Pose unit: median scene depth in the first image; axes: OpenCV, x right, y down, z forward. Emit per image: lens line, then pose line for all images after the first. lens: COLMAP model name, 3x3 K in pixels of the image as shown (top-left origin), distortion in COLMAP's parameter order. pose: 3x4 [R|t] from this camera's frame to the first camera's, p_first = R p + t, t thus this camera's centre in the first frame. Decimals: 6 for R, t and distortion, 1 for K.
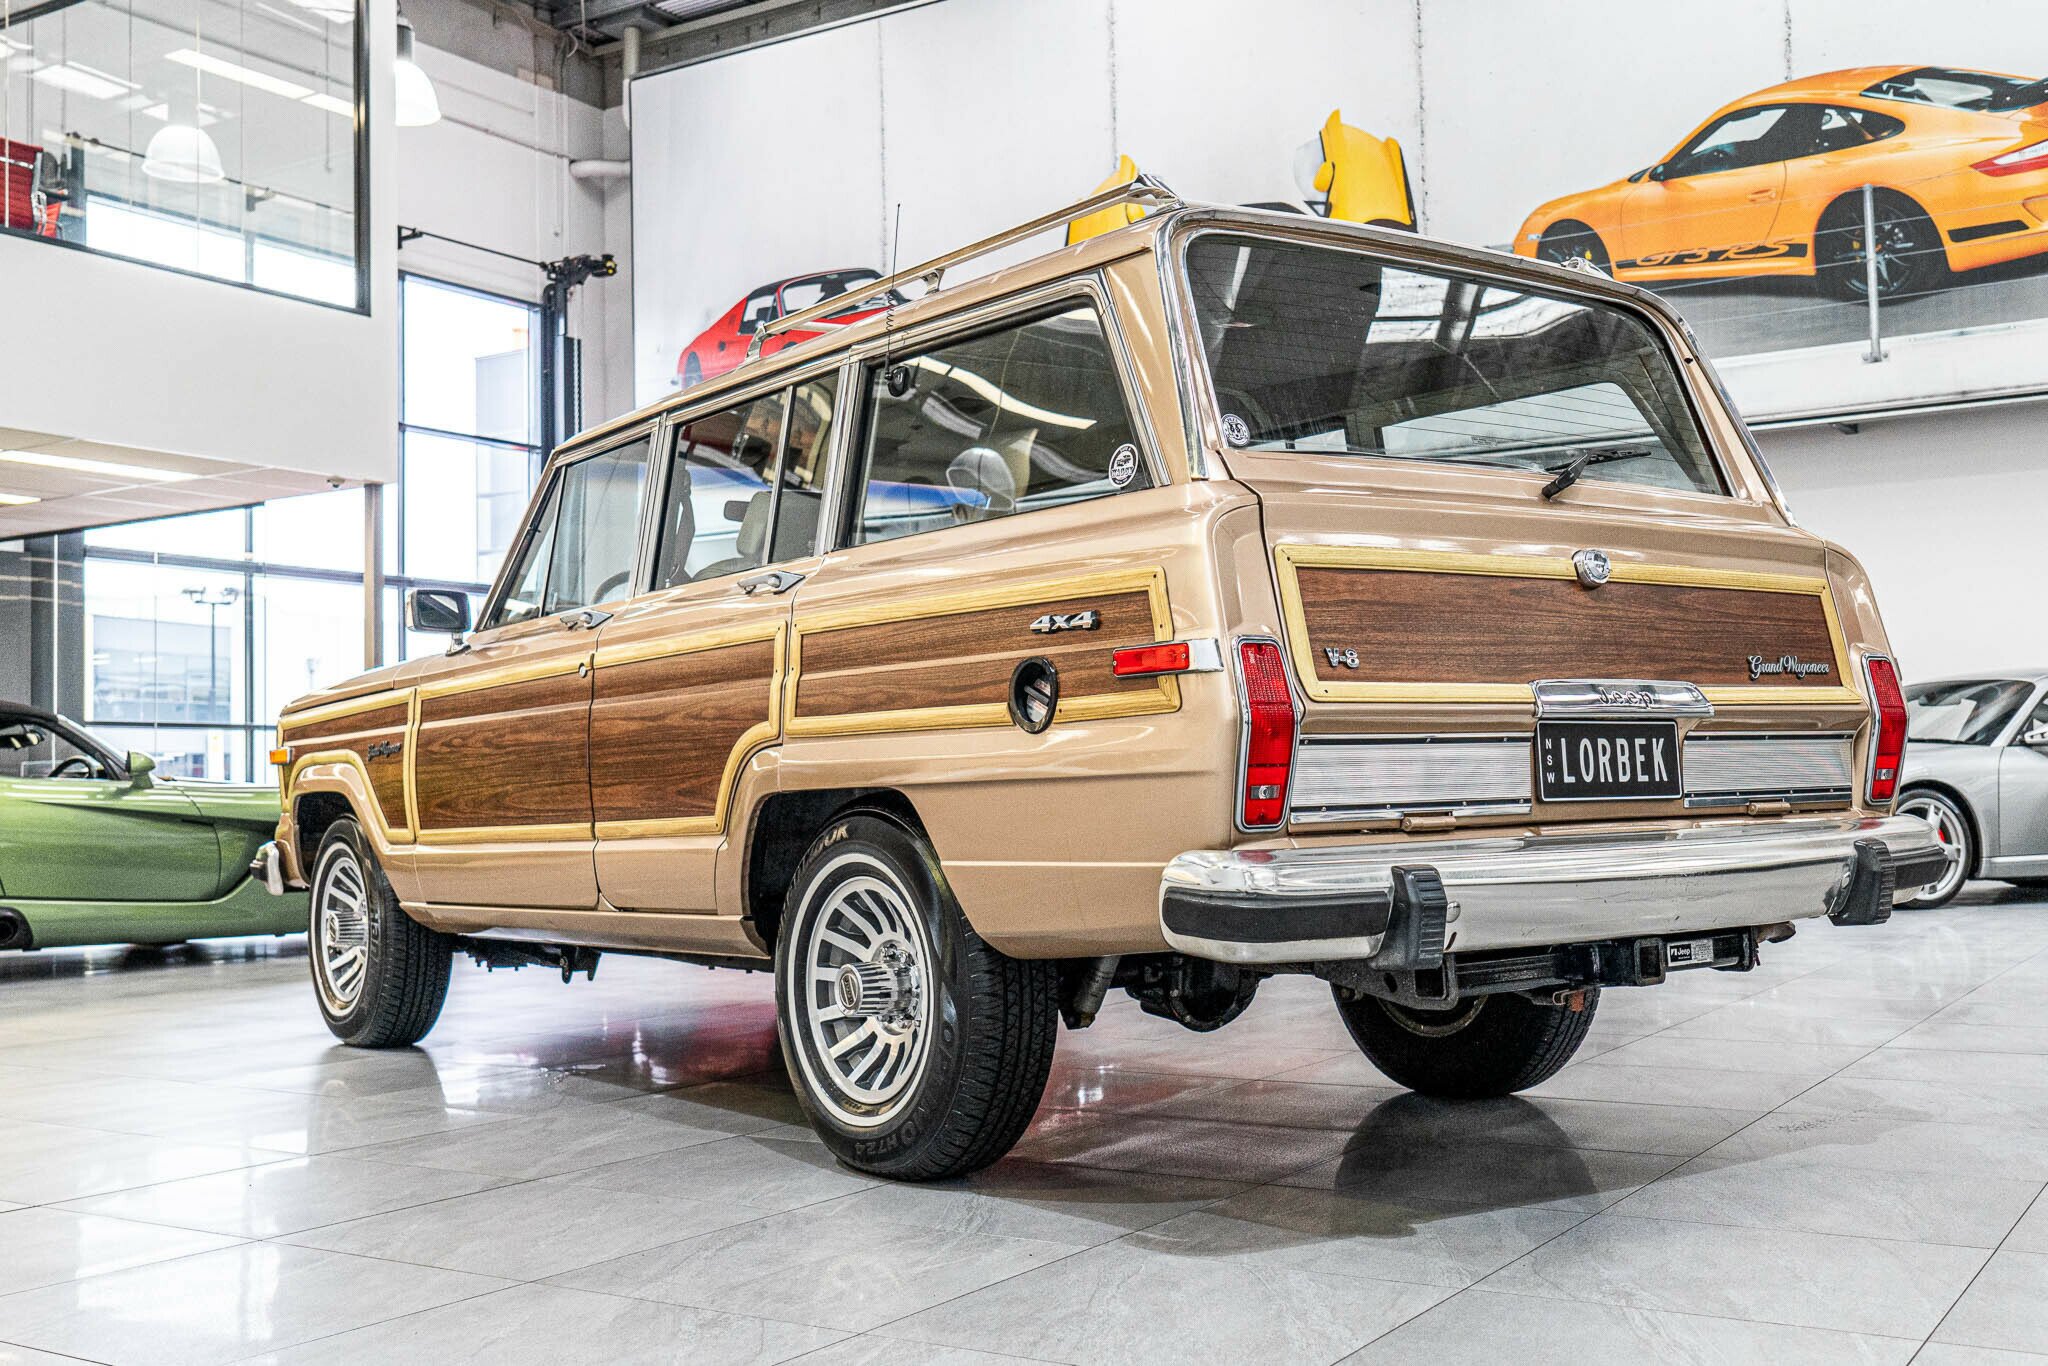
lens RADIAL K [[2114.1, 0, 1024.0], [0, 2114.1, 683.0], [0, 0, 1]] dist [-0.004257, 0.002299]
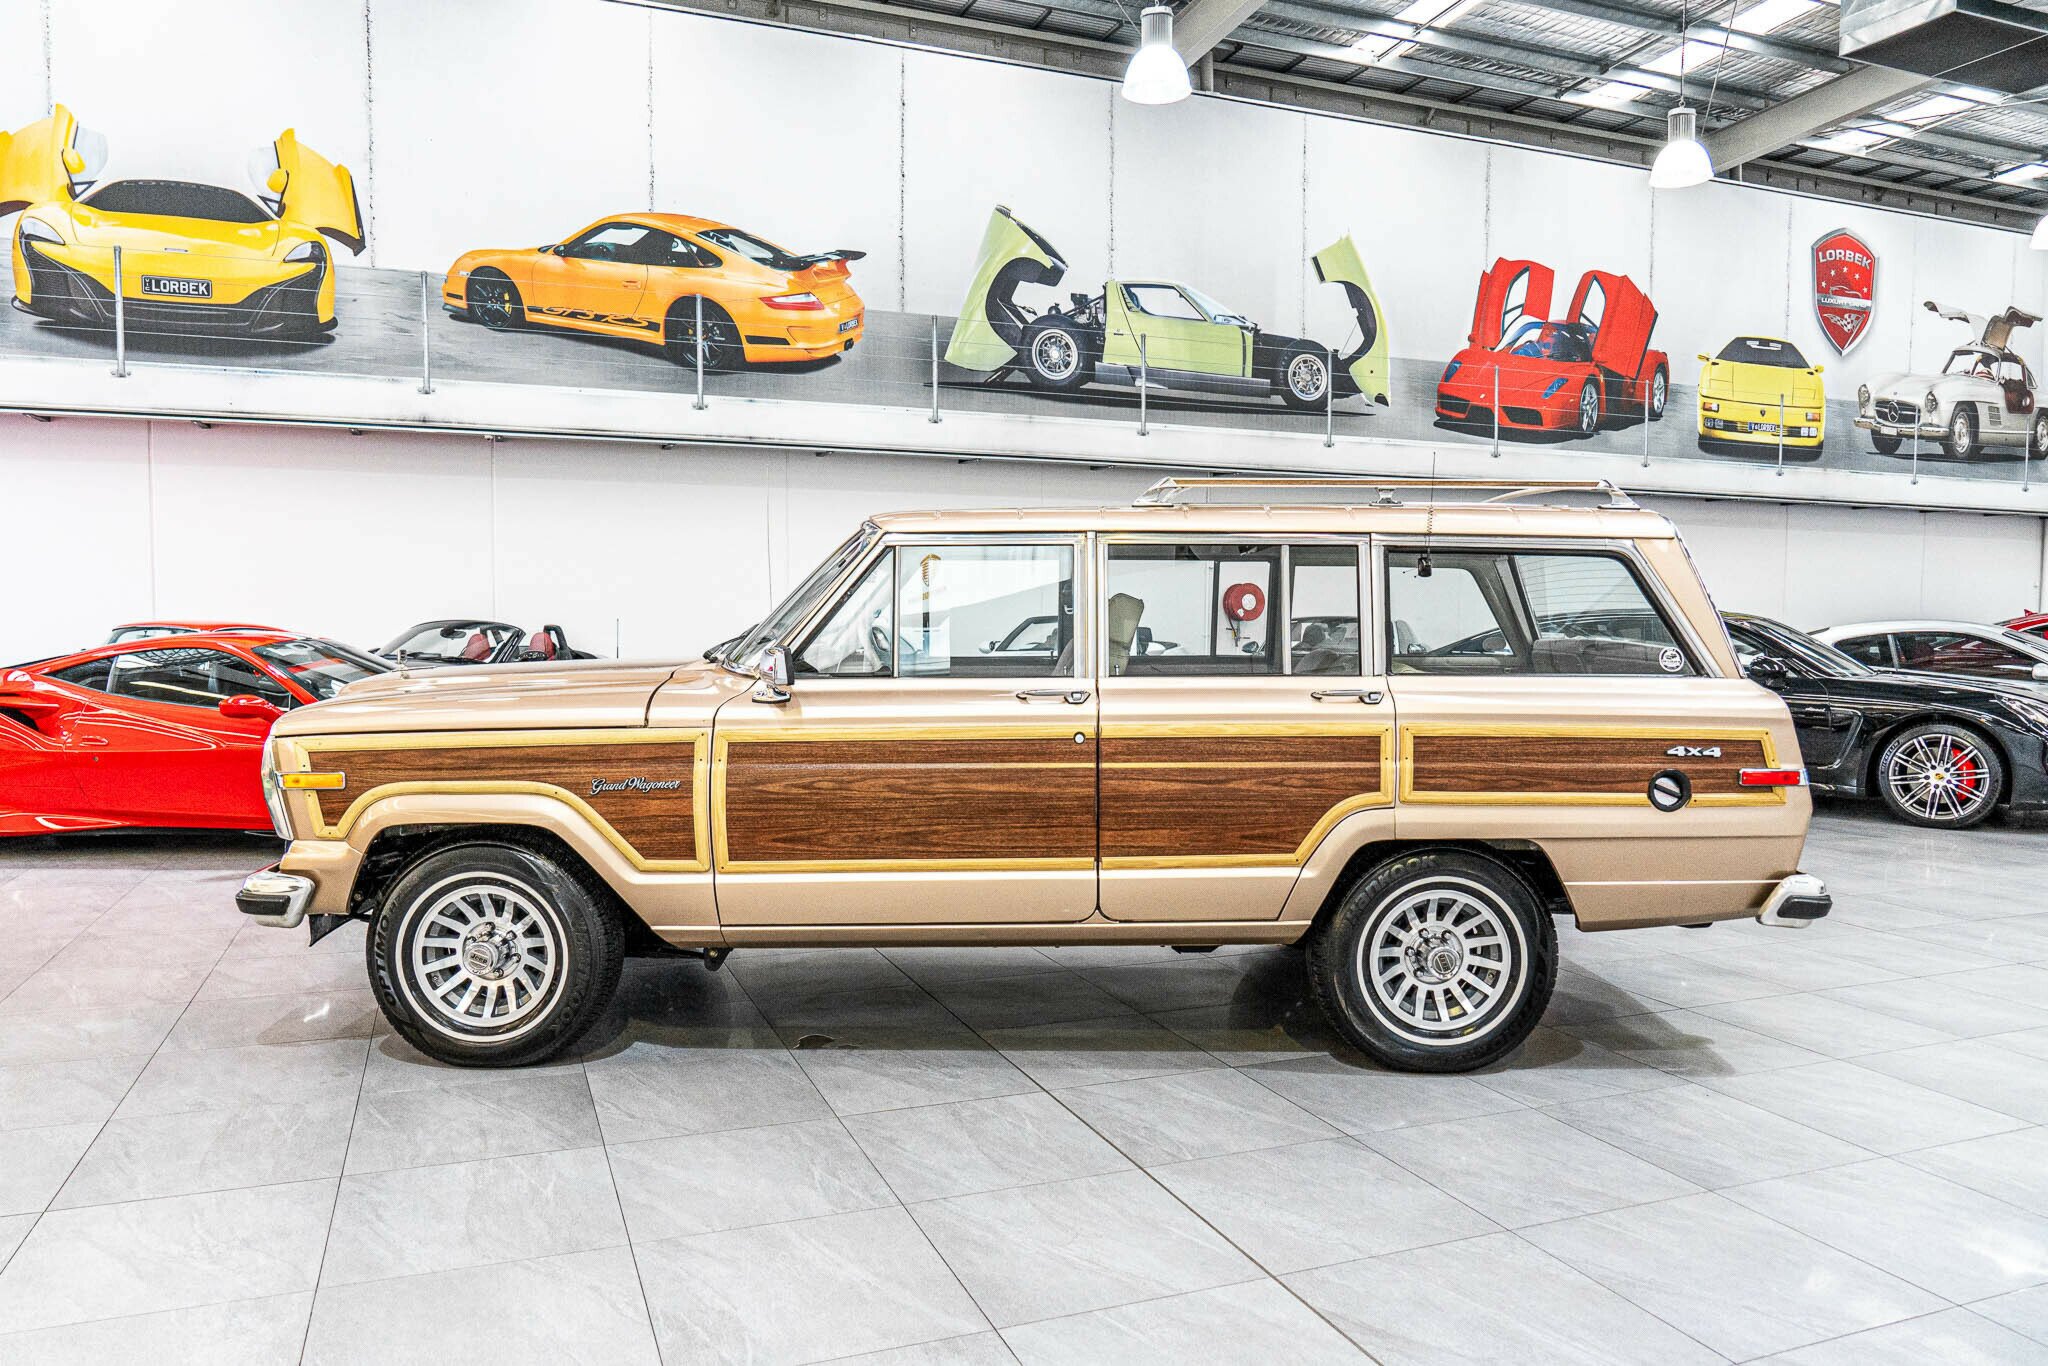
lens RADIAL K [[1394.3, 0, 999.4], [0, 1394.3, 682.1], [0, 0, 1]] dist [-0.021599, 0.002936]
pose [[0.593880, -0.017438, 0.804364, -0.703526], [-0.060968, 0.995915, 0.066604, -0.071377], [-0.802240, -0.088595, 0.590391, 0.422301]]
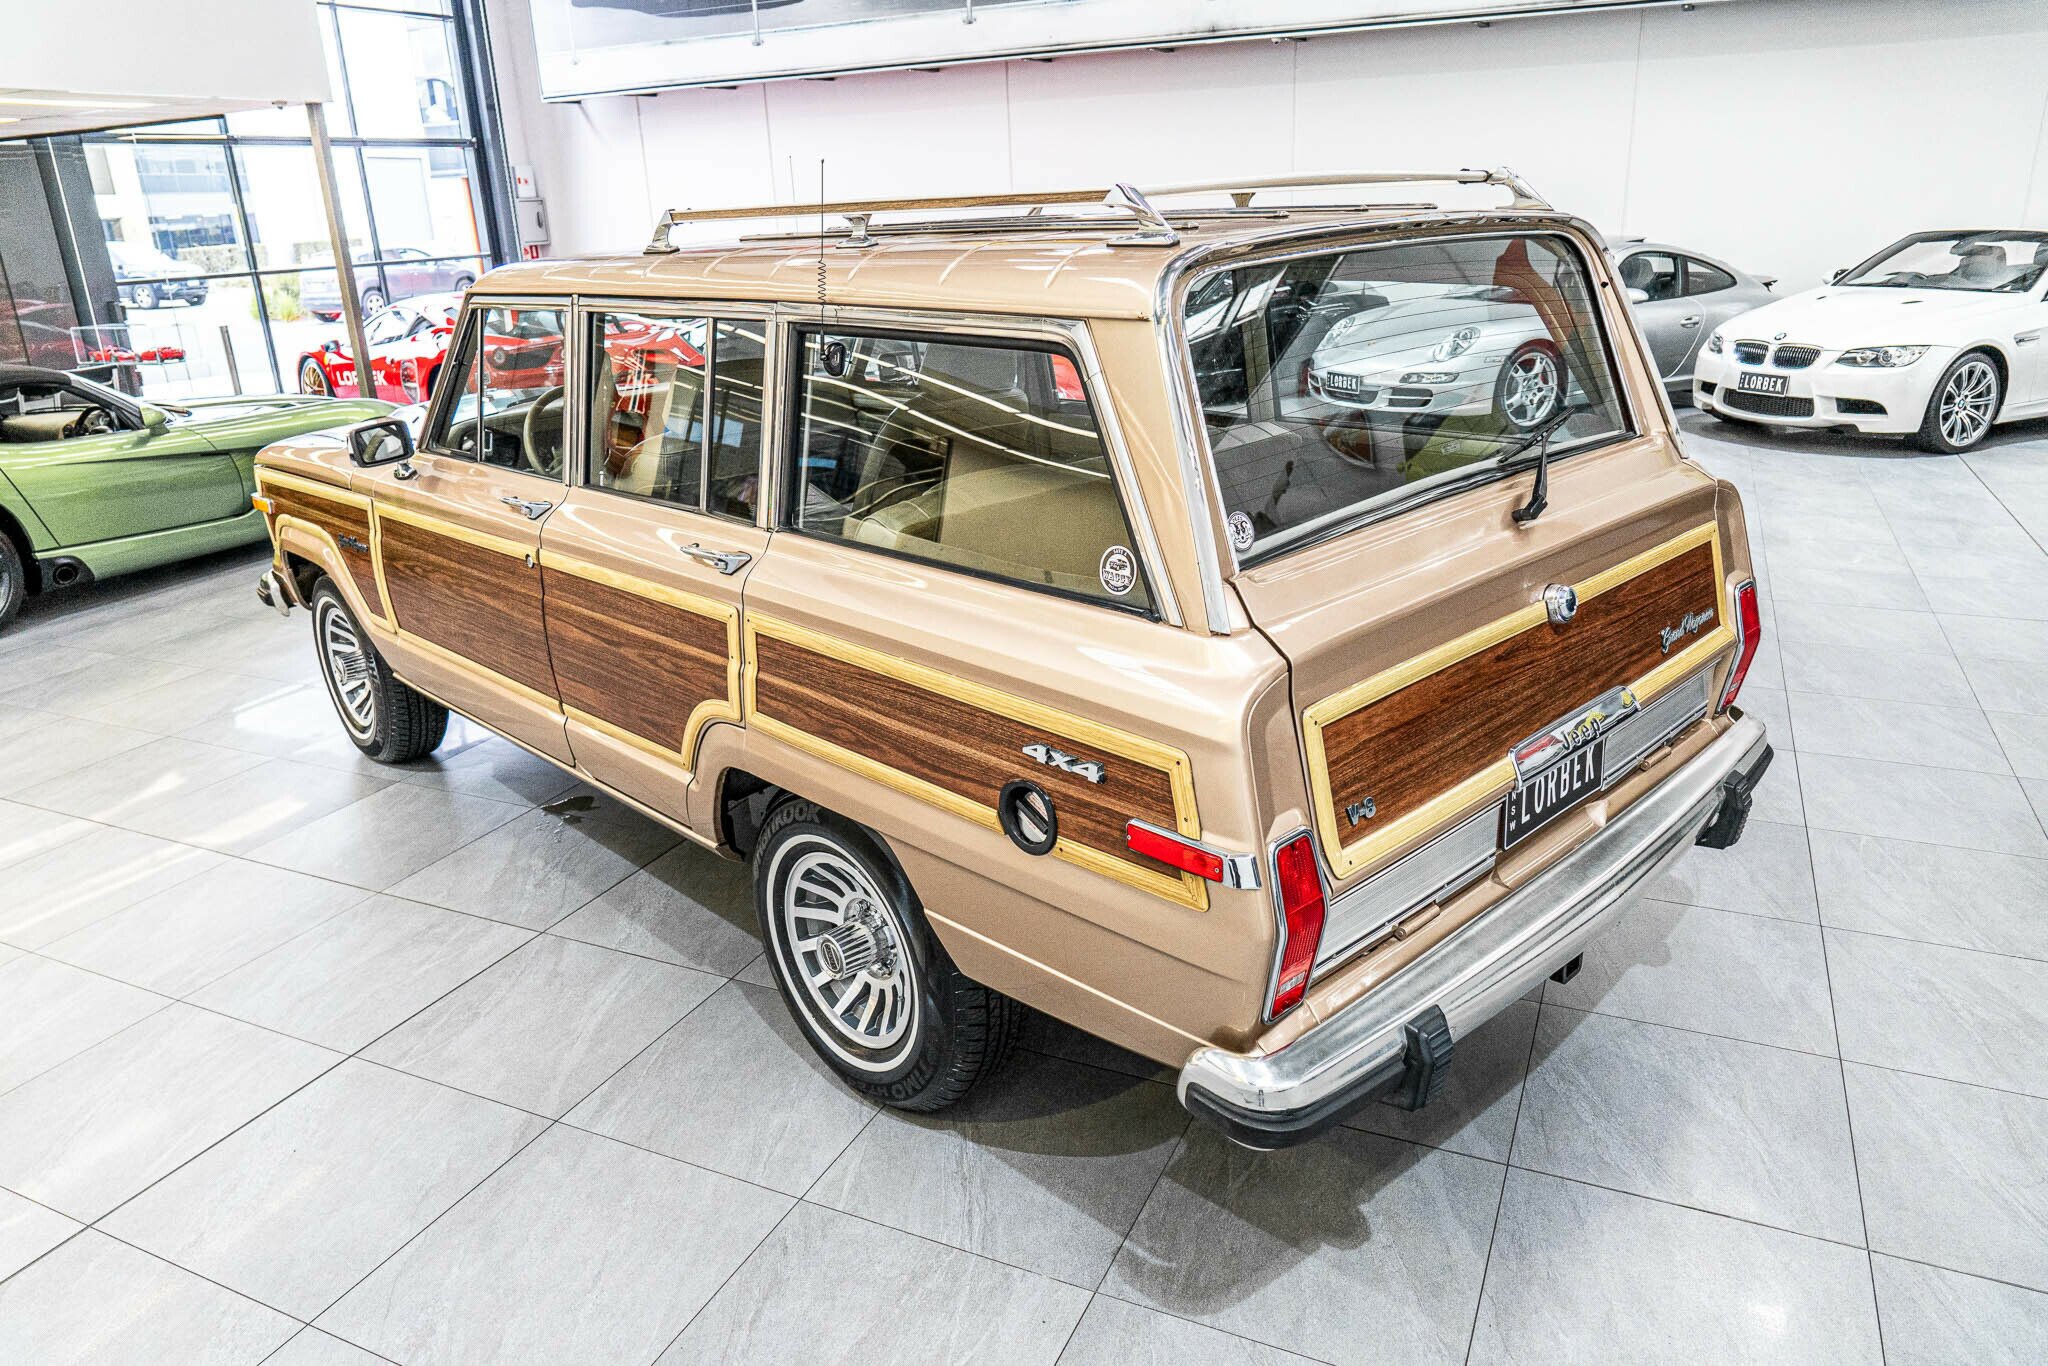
lens RADIAL K [[1372.6, 0, 1024.0], [0, 1372.6, 683.0], [0, 0, 1]] dist [-0.021523, 0.002135]
pose [[0.991639, -0.060513, 0.113975, -0.035556], [0.012788, 0.924967, 0.379832, -0.158329], [-0.128408, -0.375199, 0.918007, 0.247094]]
